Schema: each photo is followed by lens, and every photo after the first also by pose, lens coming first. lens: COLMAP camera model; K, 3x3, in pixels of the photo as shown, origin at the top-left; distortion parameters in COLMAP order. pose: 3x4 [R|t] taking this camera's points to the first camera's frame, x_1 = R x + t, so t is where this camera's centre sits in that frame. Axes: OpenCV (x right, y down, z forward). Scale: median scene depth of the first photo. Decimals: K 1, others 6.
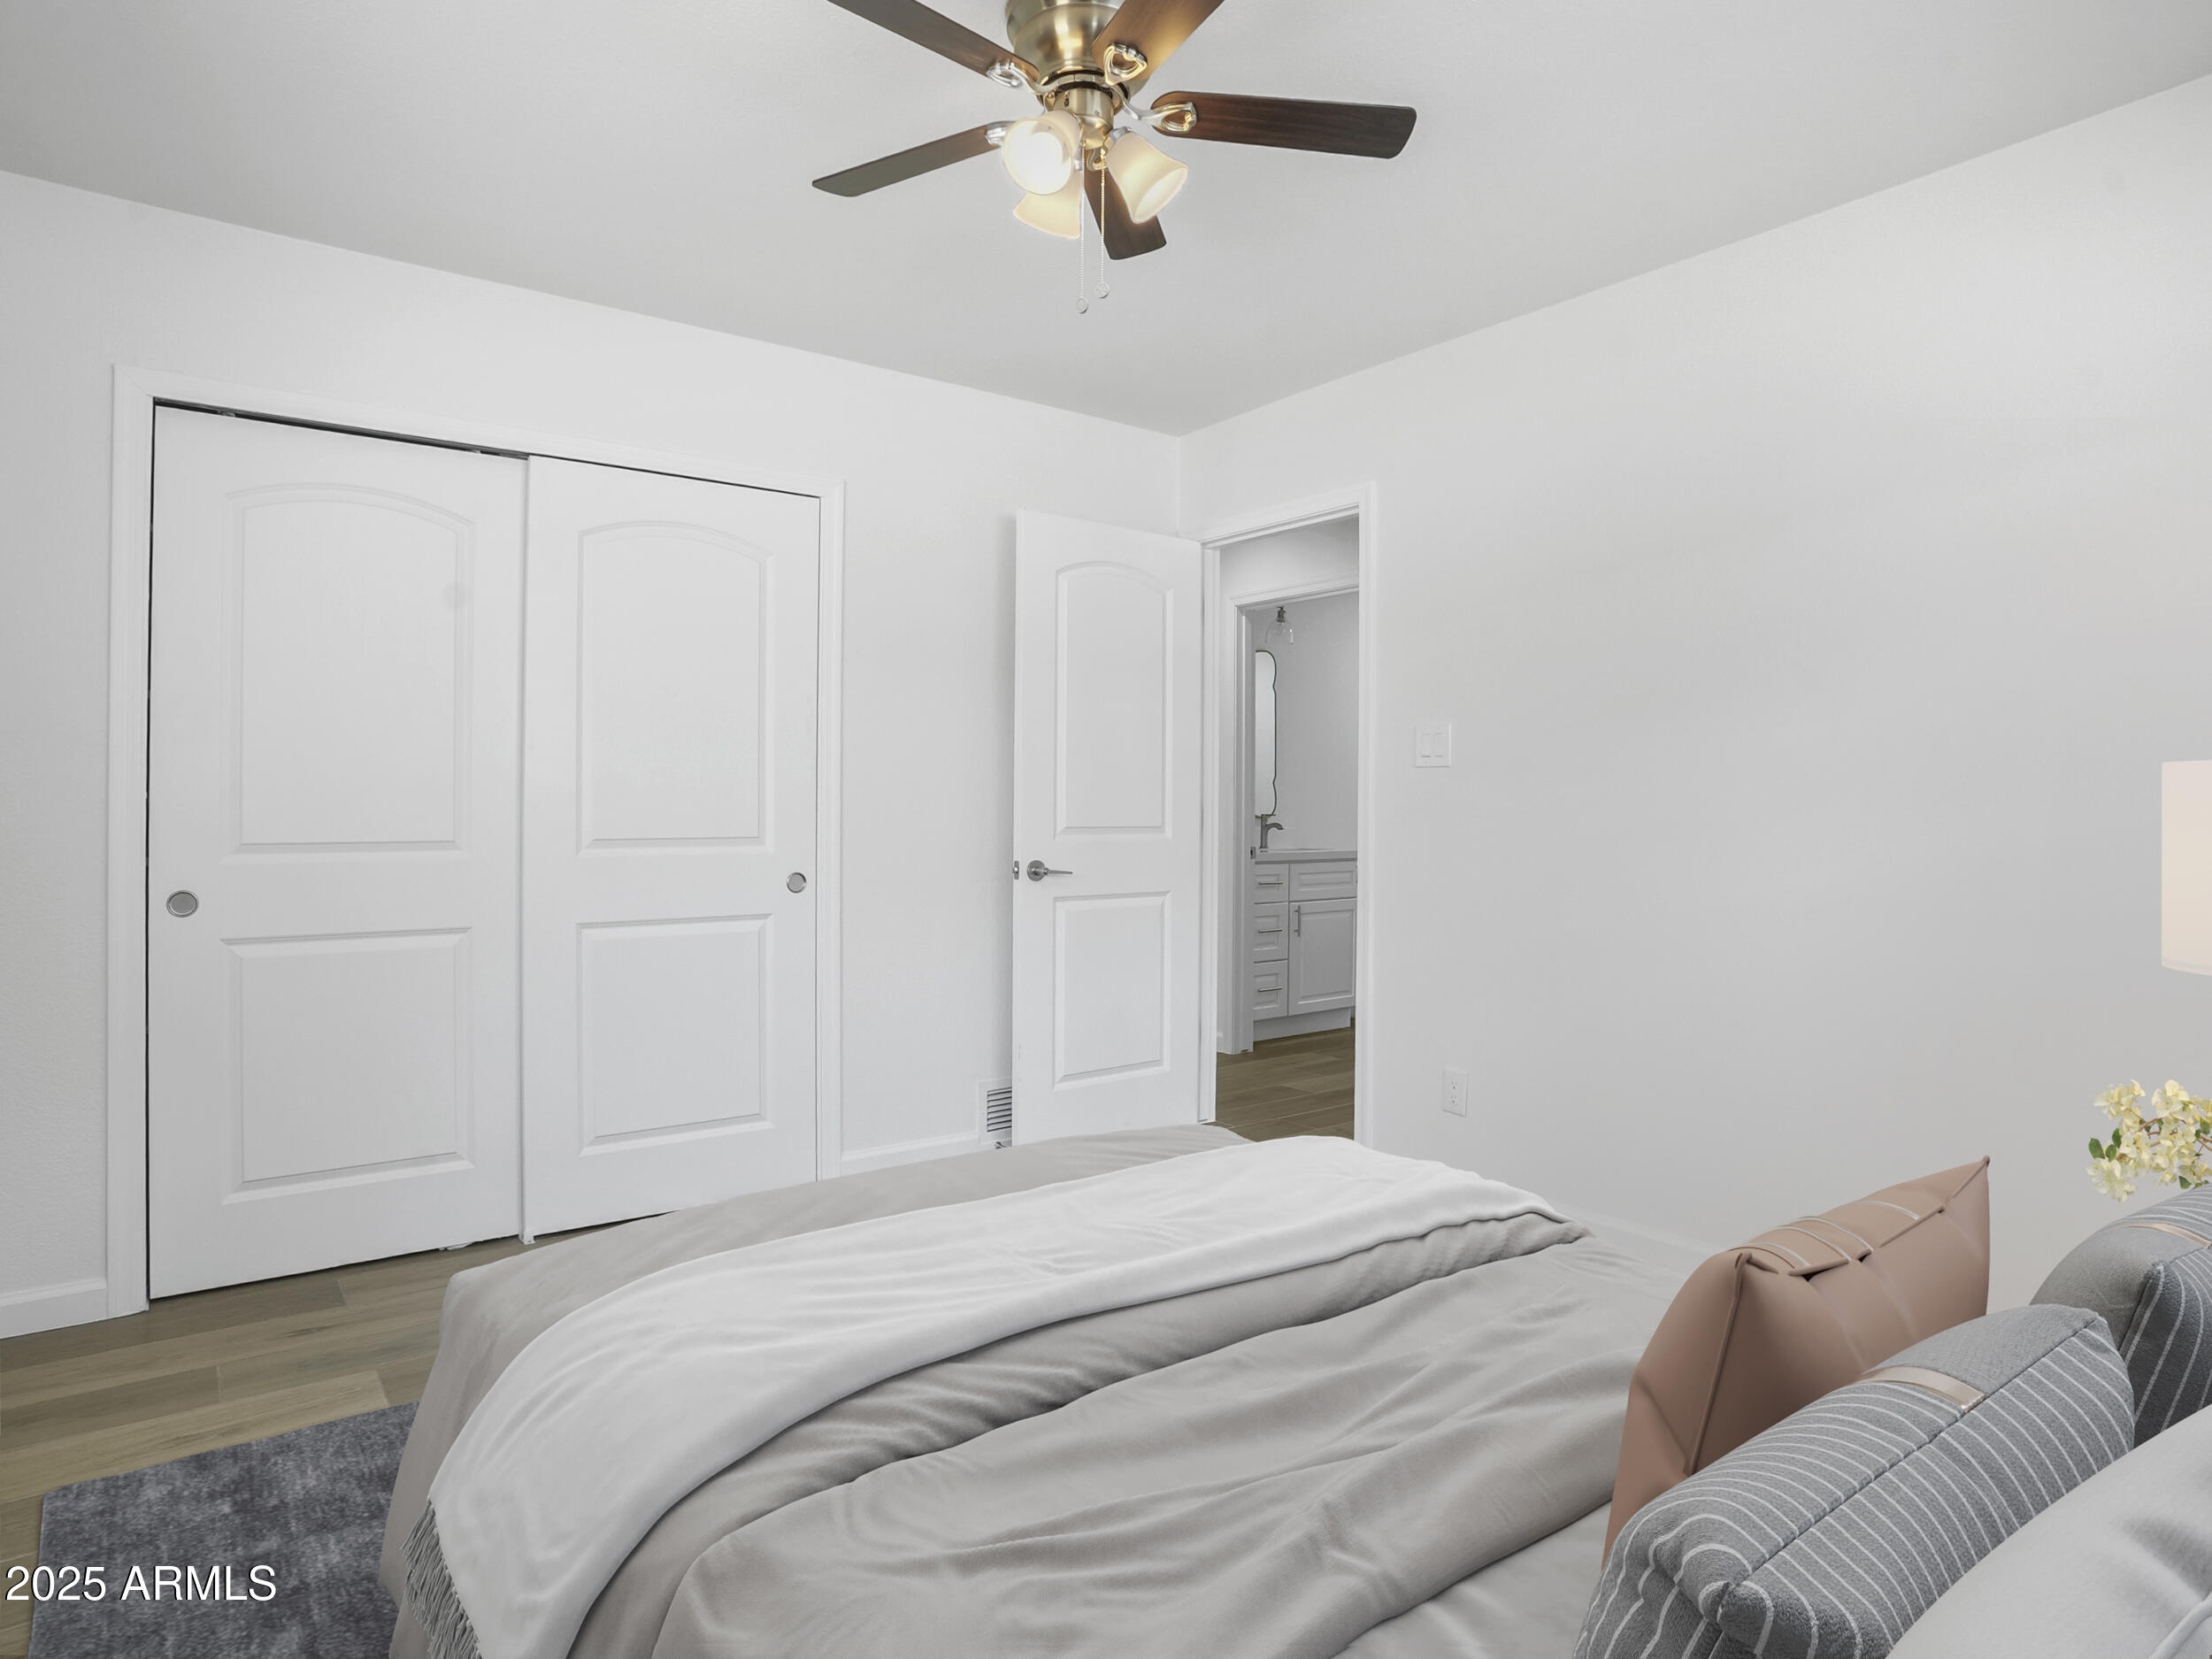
lens RADIAL K [[1220.2, 0, 1106.0], [0, 1220.2, 829.5], [0, 0, 1]] dist [-0.001884, 0.000155]
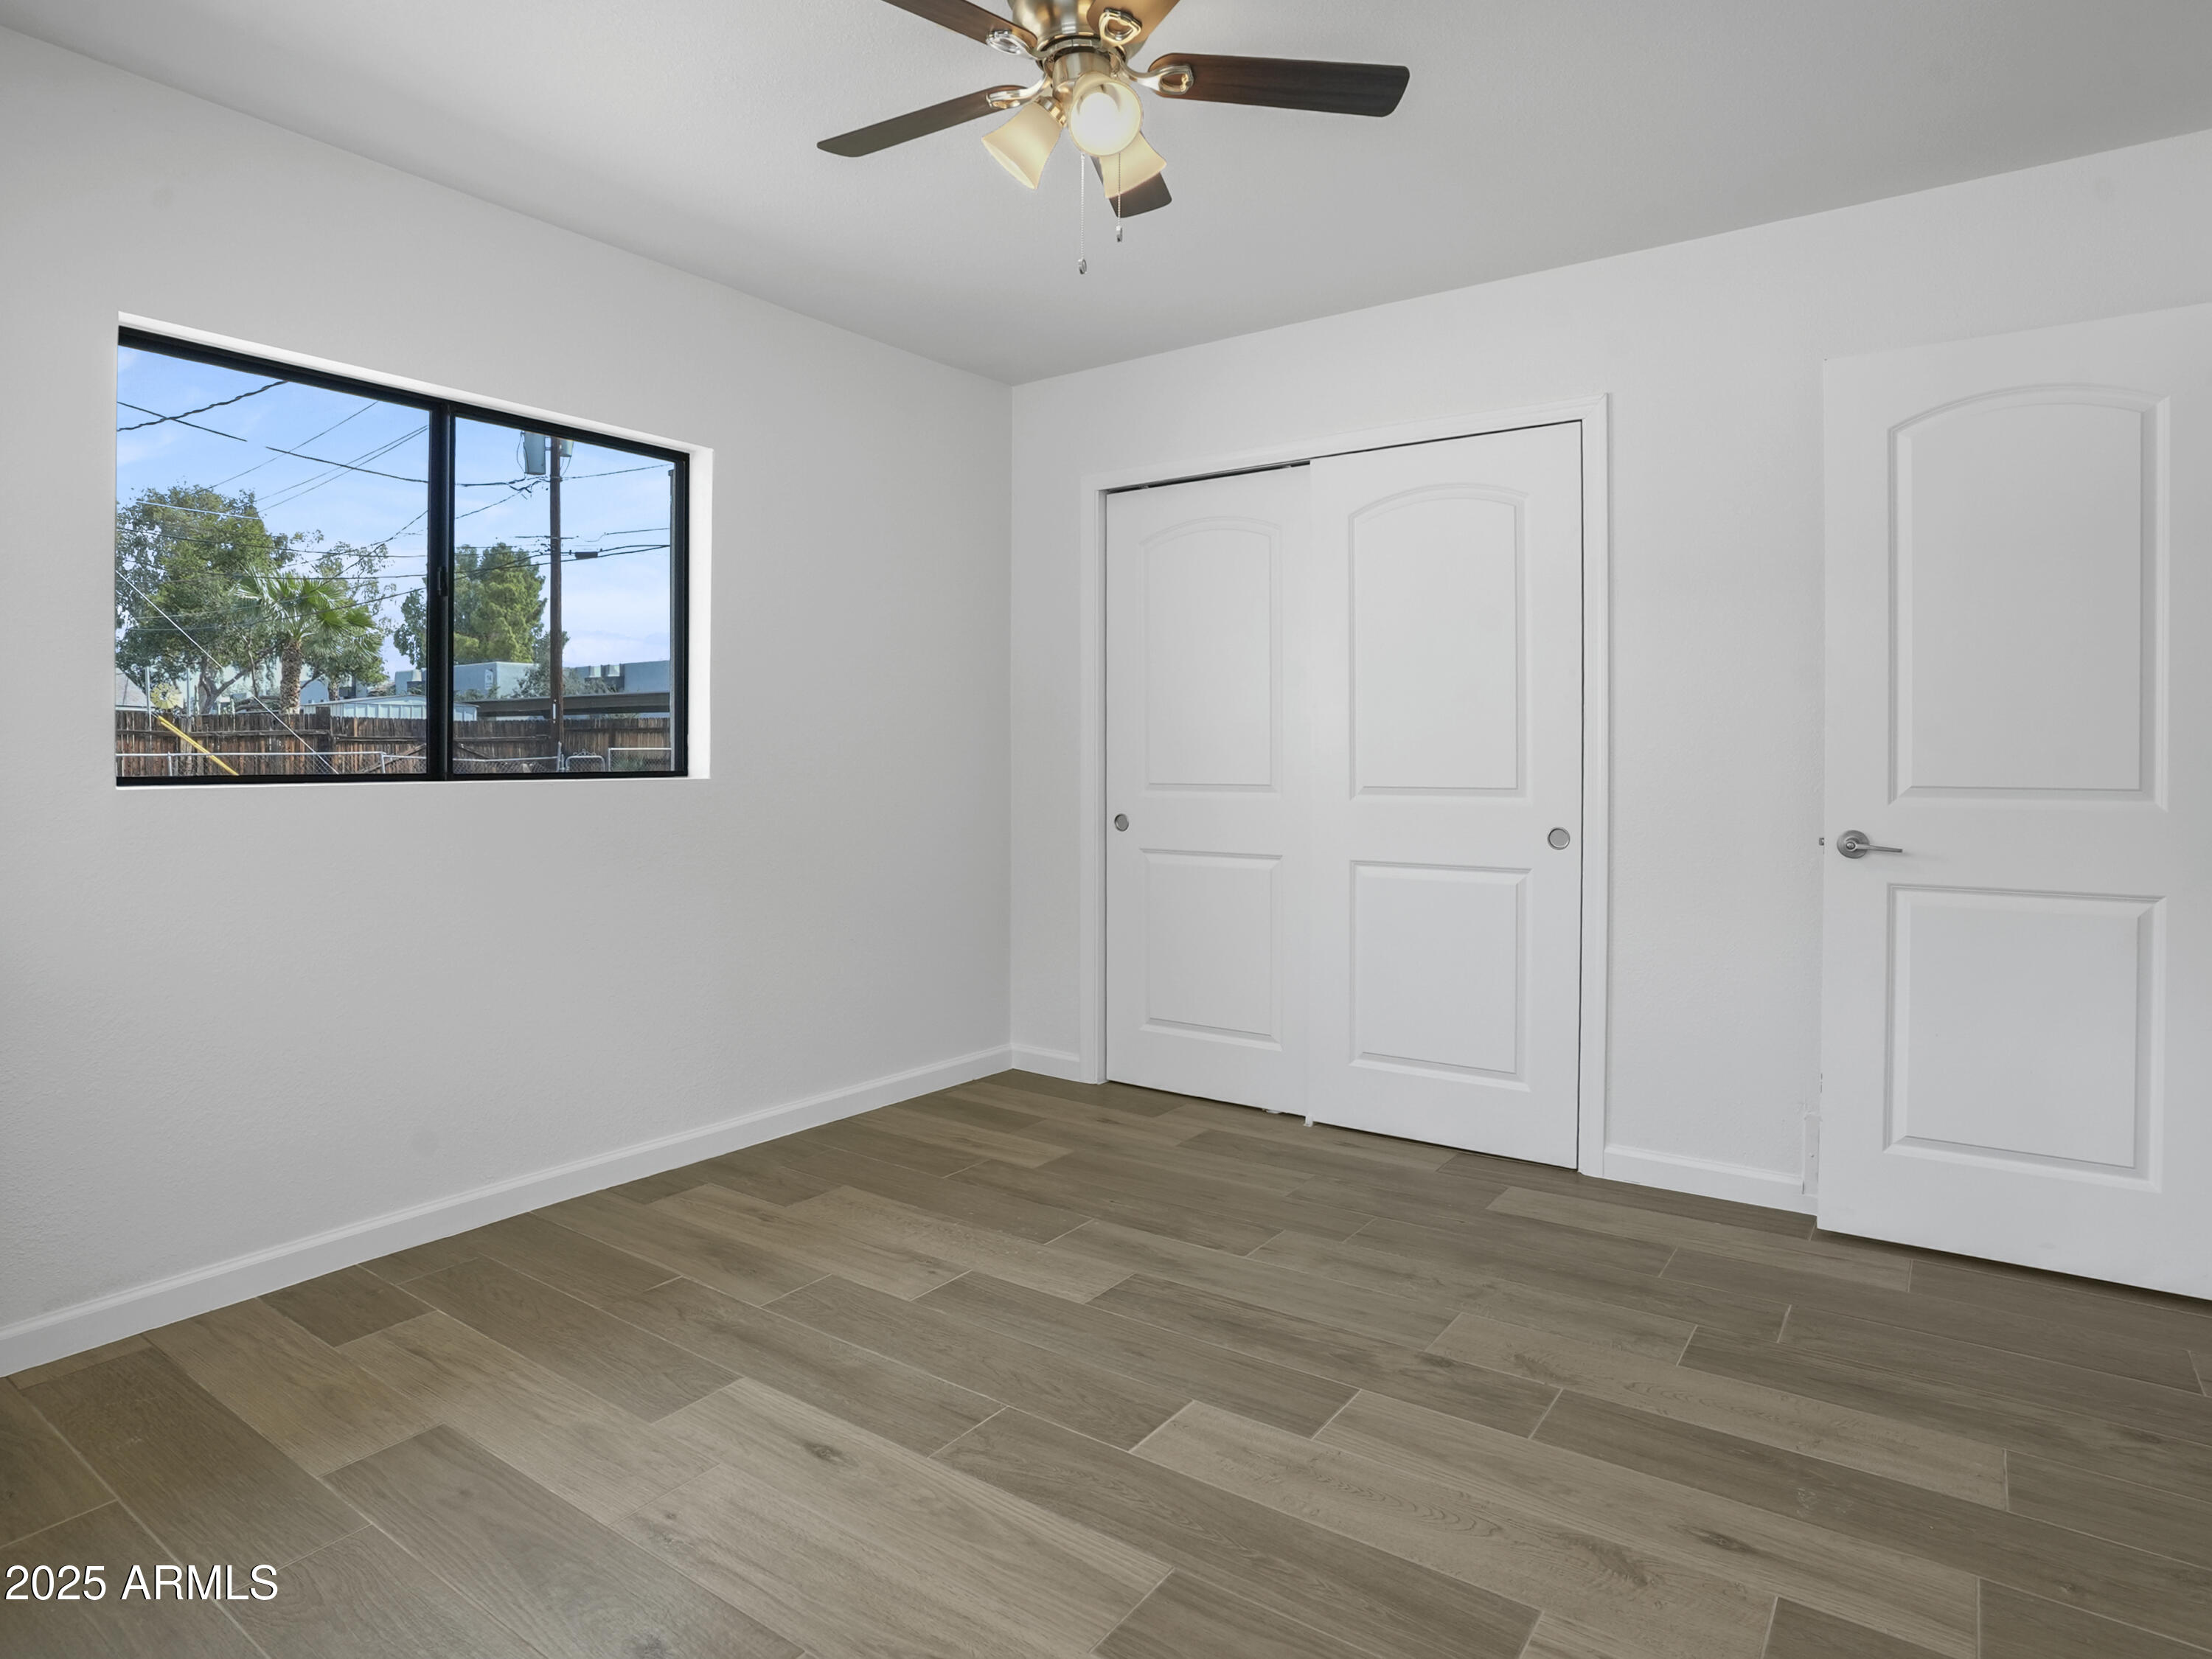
lens RADIAL K [[1234.5, 0, 1107.5], [0, 1234.5, 778.2], [0, 0, 1]] dist [0.000919, 0.001050]
pose [[0.370873, 0.016817, -0.928531, 0.547025], [-0.016102, 0.999802, 0.011676, -0.009083], [0.928544, 0.010621, 0.371071, 0.359721]]
